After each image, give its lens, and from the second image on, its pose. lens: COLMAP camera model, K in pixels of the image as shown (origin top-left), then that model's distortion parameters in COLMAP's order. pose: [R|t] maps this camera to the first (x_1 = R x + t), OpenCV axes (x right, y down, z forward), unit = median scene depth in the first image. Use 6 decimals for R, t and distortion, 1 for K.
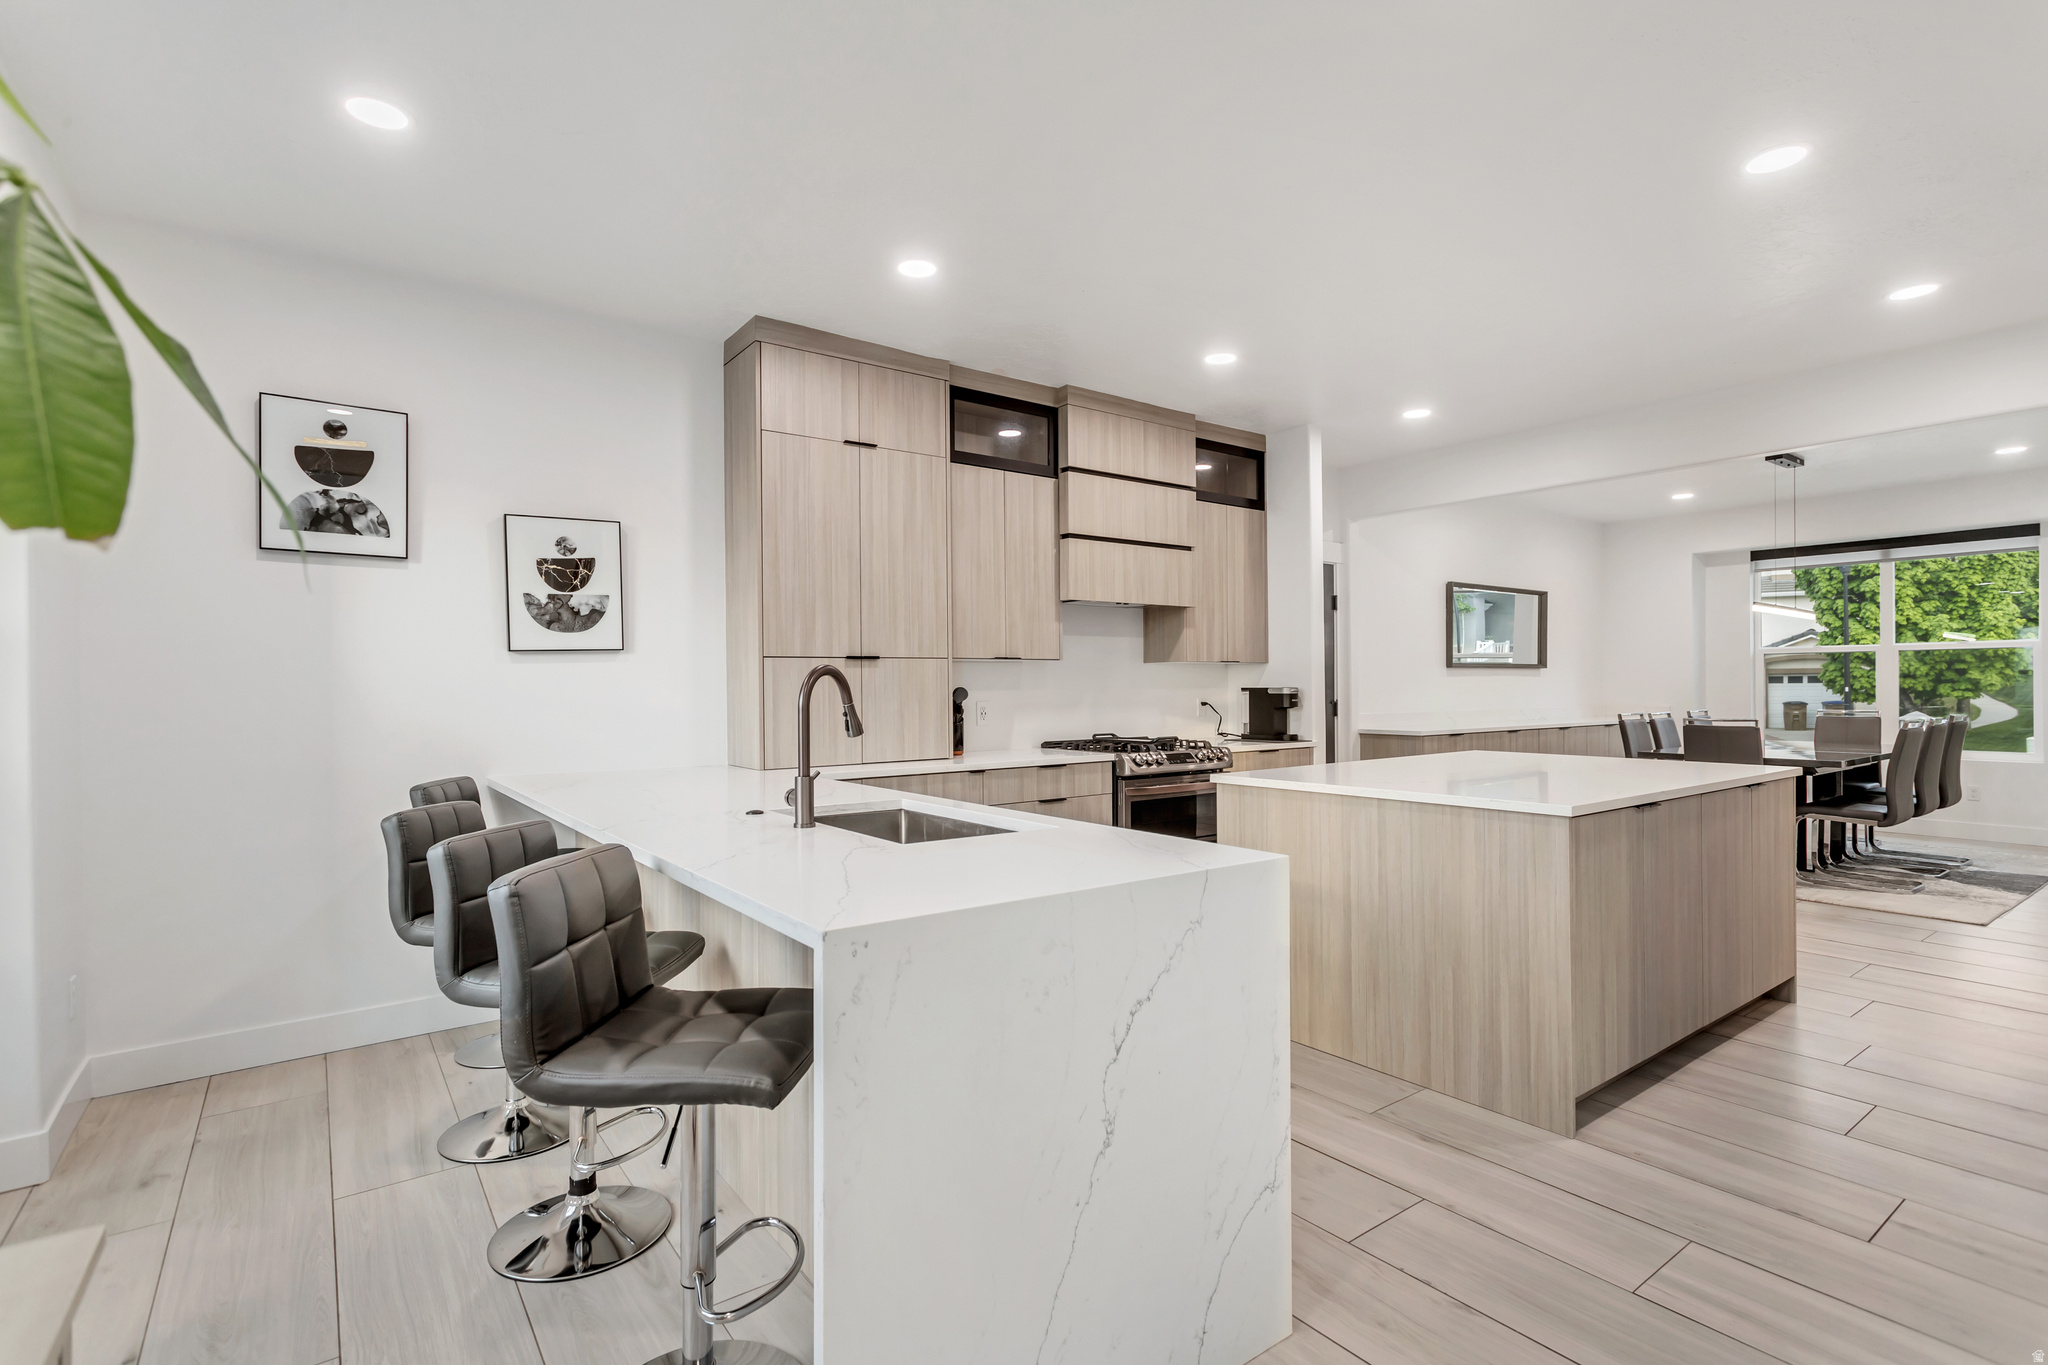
lens RADIAL K [[966.2, 0, 1022.6], [0, 966.2, 688.3], [0, 0, 1]] dist [-0.001583, 0.005537]
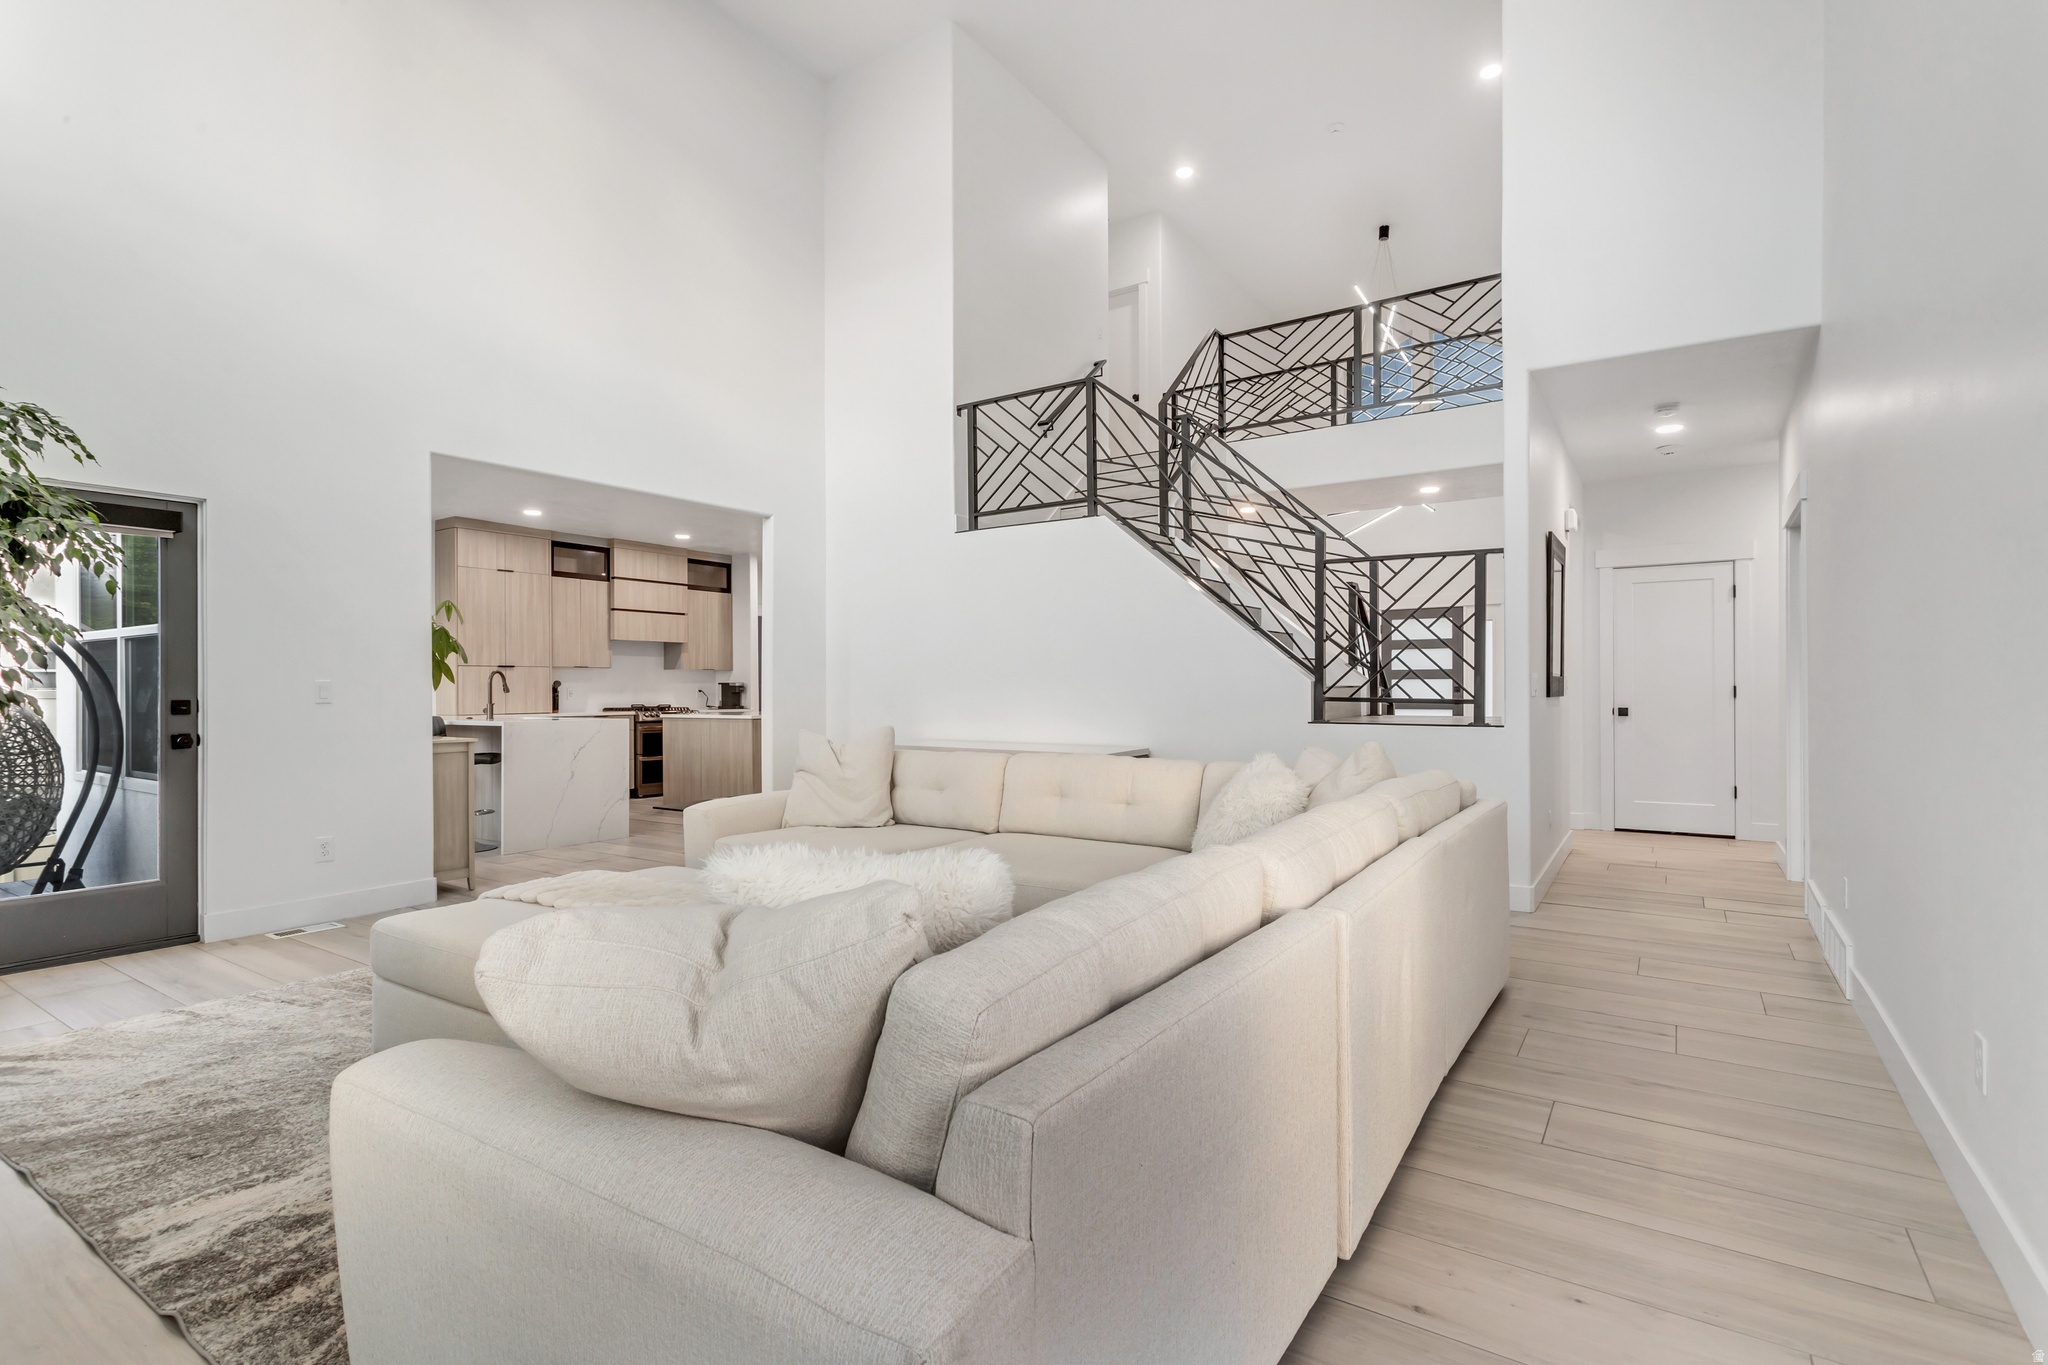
lens RADIAL K [[966.2, 0, 1020.2], [0, 966.2, 686.5], [0, 0, 1]] dist [-0.001583, 0.005537]
pose [[0.943109, 0.003319, 0.332466, 0.191574], [-0.000442, 0.999962, -0.008730, 0.030056], [-0.332482, 0.008086, 0.943075, -1.351166]]
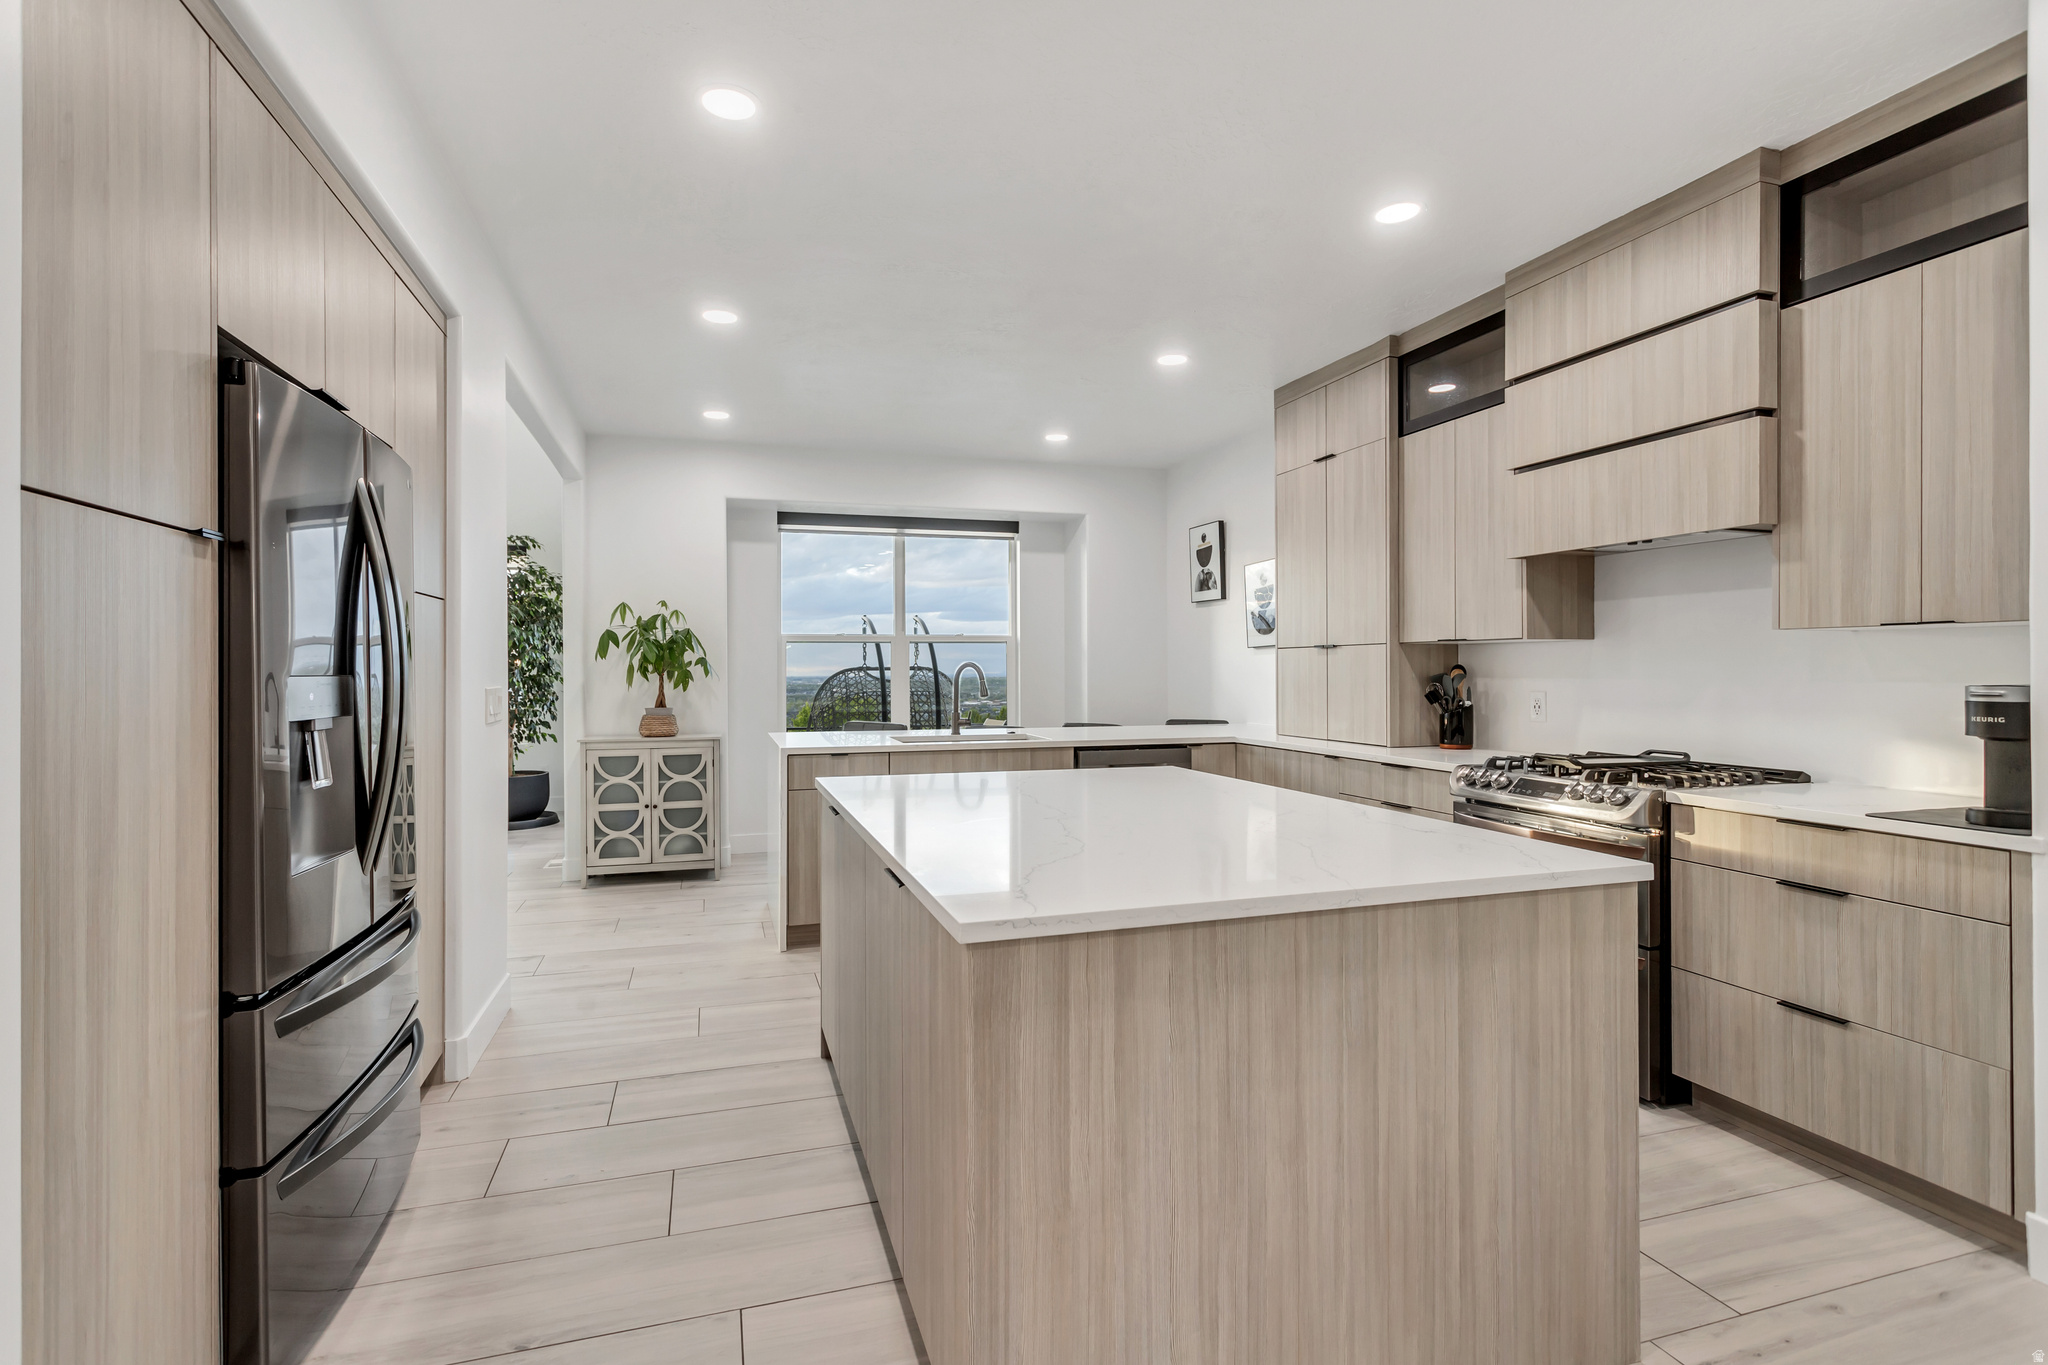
lens RADIAL K [[966.2, 0, 1007.5], [0, 966.2, 672.5], [0, 0, 1]] dist [-0.001583, 0.005537]
pose [[-0.324532, 0.008946, -0.945832, 0.932158], [-0.001317, 0.999950, 0.009909, -0.010561], [0.945874, 0.004462, -0.324504, 0.923605]]
